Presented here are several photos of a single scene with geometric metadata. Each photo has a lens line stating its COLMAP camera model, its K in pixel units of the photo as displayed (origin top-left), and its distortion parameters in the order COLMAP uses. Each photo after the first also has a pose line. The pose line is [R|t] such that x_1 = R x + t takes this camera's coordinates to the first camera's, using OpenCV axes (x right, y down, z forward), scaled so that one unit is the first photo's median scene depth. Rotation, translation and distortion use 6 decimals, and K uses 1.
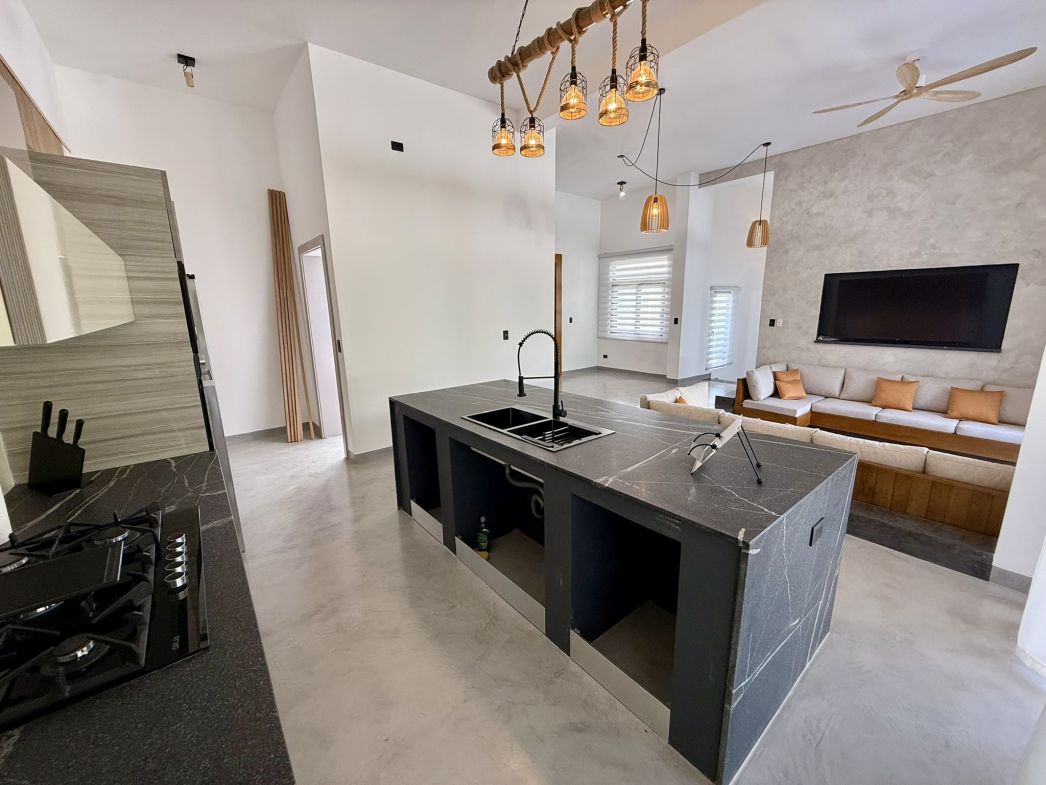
lens RADIAL K [[415.9, 0, 515.4], [0, 415.9, 385.5], [0, 0, 1]] dist [0.000164, -0.000025]
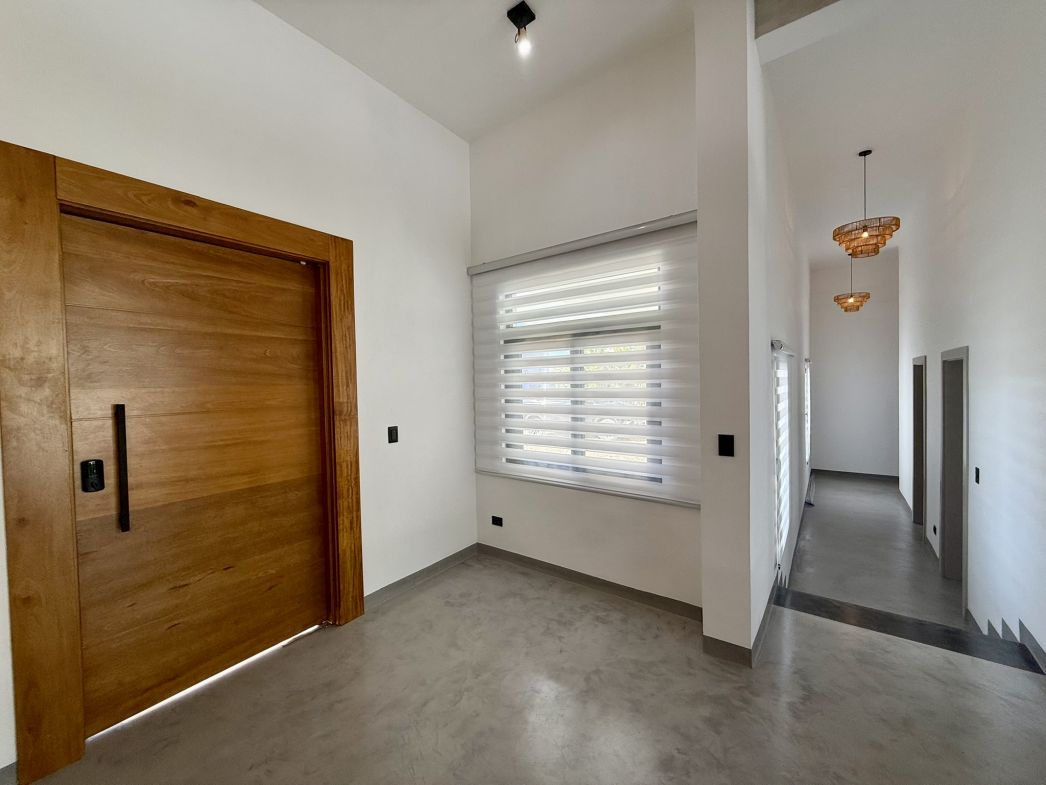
lens RADIAL K [[415.9, 0, 520.3], [0, 415.9, 393.4], [0, 0, 1]] dist [0.000164, -0.000025]
pose [[0.966212, -0.006239, 0.257675, 0.148340], [0.051104, 0.984498, -0.167787, -0.129078], [-0.252633, 0.175286, 0.951552, 0.649534]]
